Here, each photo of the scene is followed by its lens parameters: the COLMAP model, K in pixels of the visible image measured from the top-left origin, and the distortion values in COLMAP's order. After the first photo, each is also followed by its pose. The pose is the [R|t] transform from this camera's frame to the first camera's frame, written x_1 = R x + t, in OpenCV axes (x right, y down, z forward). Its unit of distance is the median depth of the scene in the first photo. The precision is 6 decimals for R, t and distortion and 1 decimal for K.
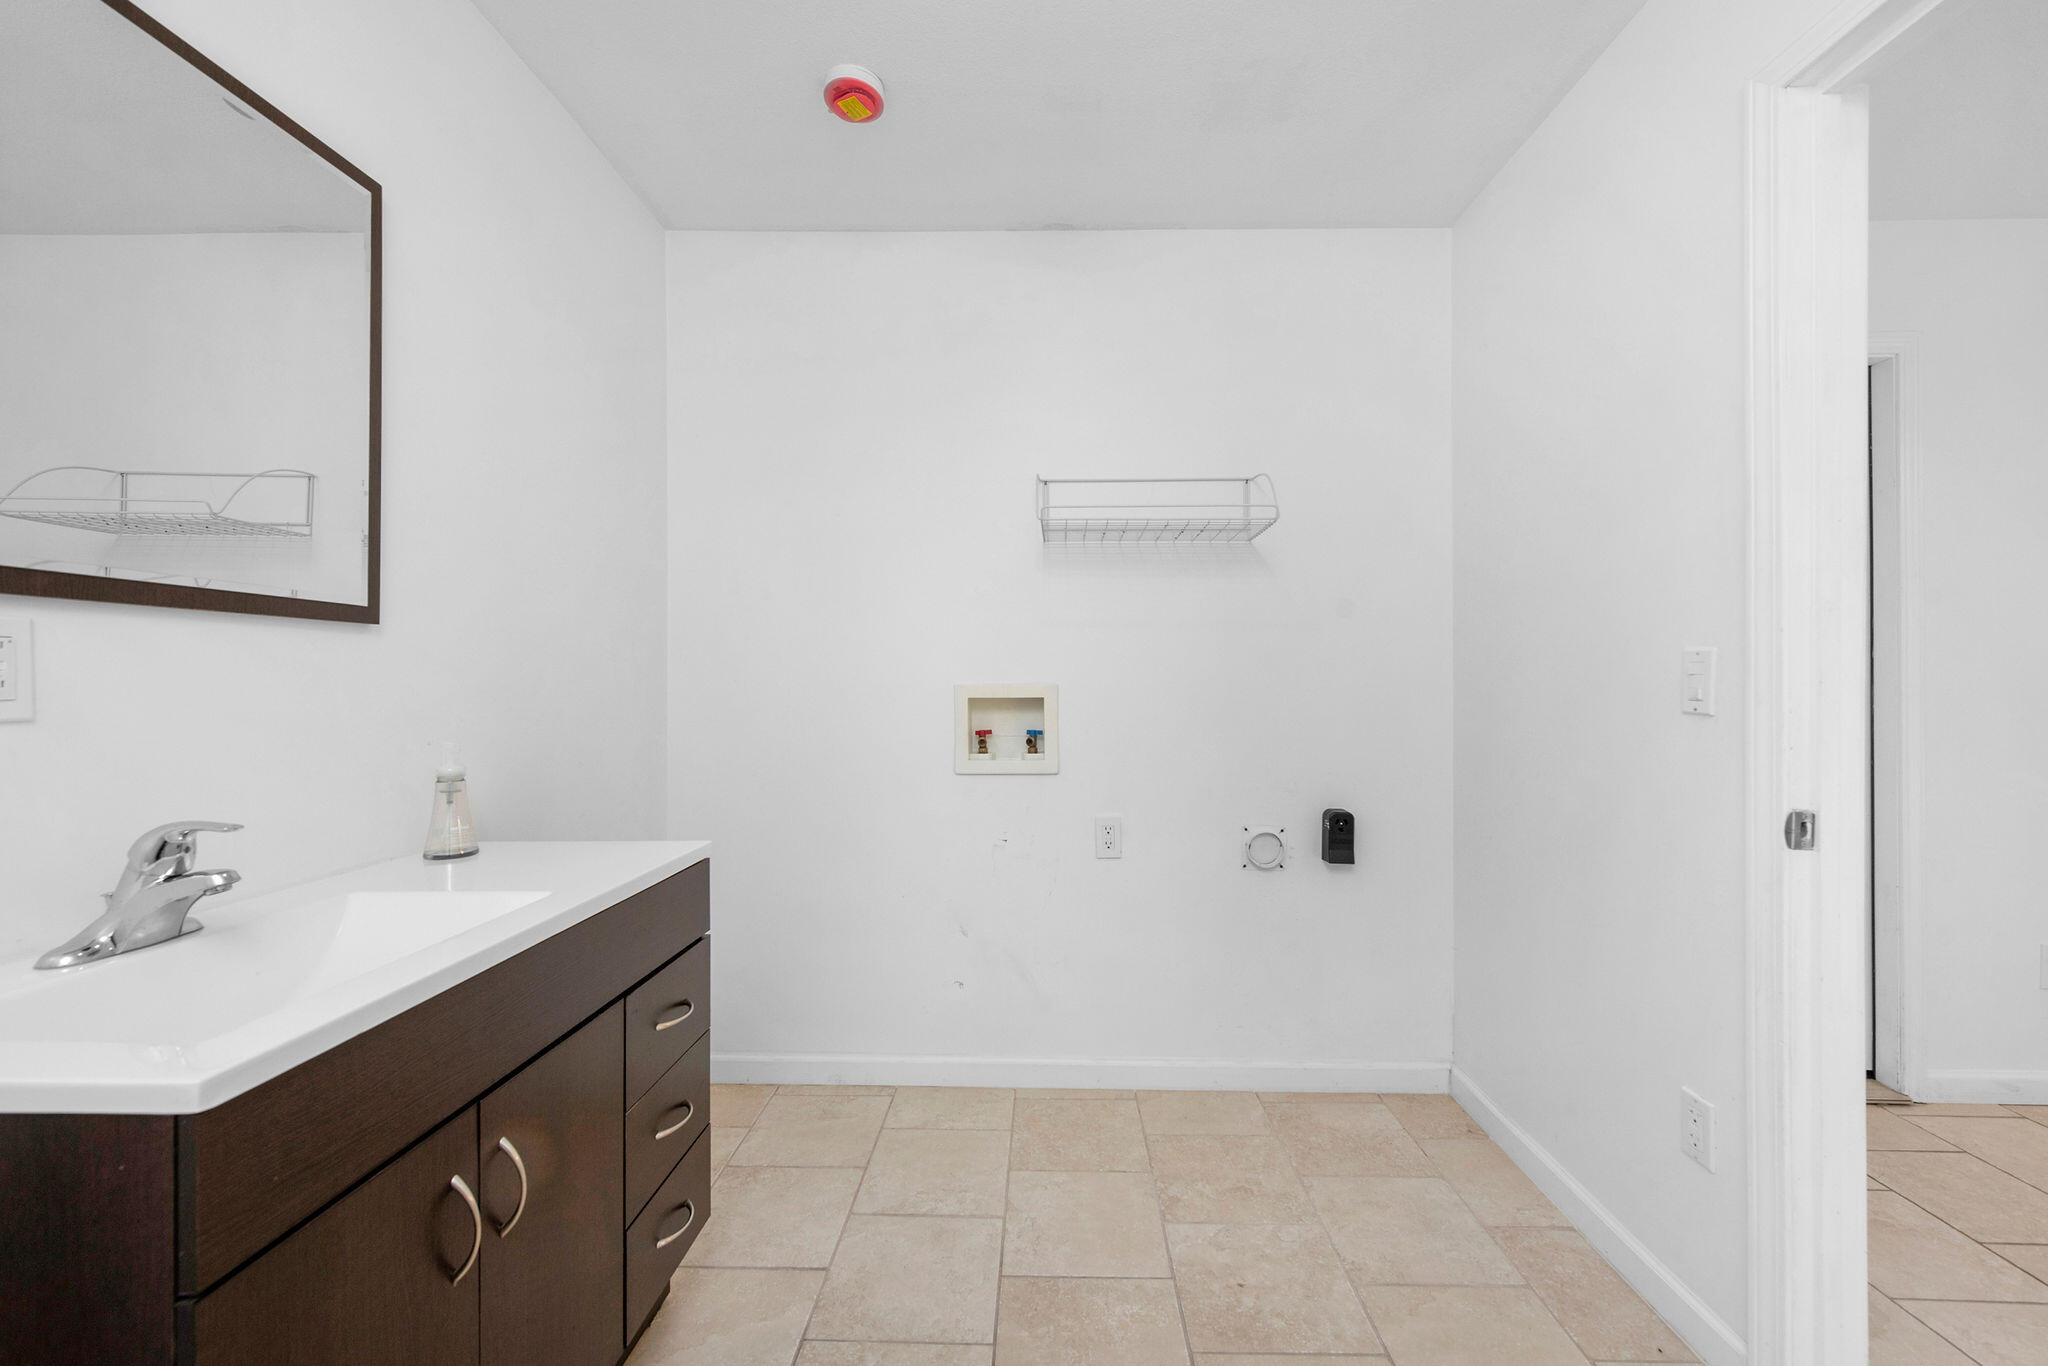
lens RADIAL K [[803.6, 0, 1035.5], [0, 803.6, 683.0], [0, 0, 1]] dist [0.000557, -0.000617]
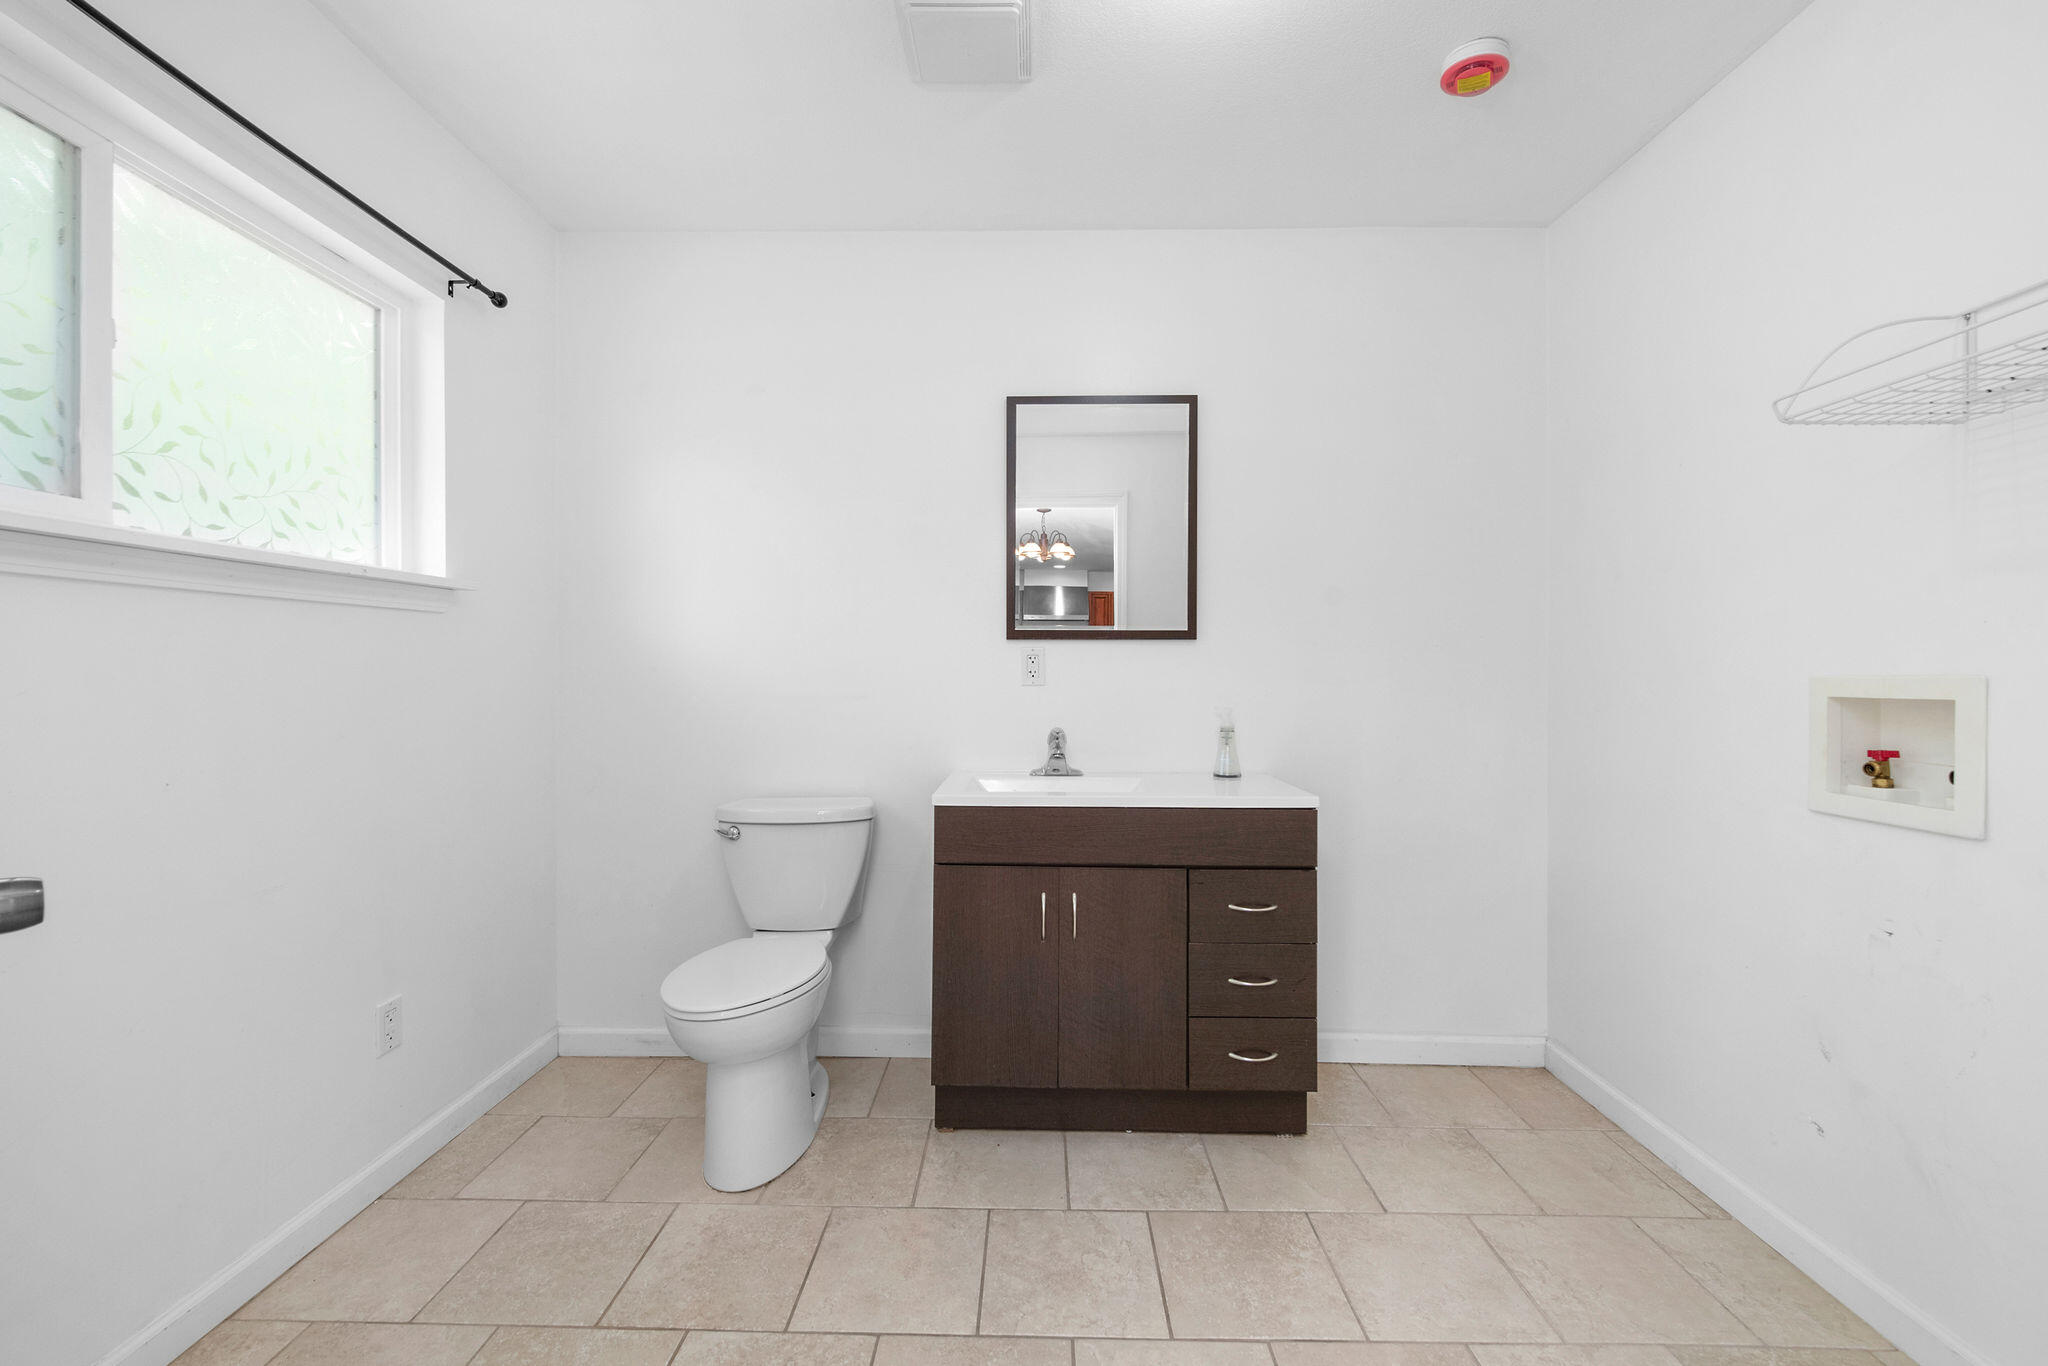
lens RADIAL K [[803.6, 0, 1035.5], [0, 803.6, 683.0], [0, 0, 1]] dist [0.000557, -0.000617]
pose [[0.025598, 0.008626, -0.999635, 0.676790], [-0.005589, 0.999948, 0.008486, 0.007004], [0.999657, 0.005369, 0.025645, 0.414990]]
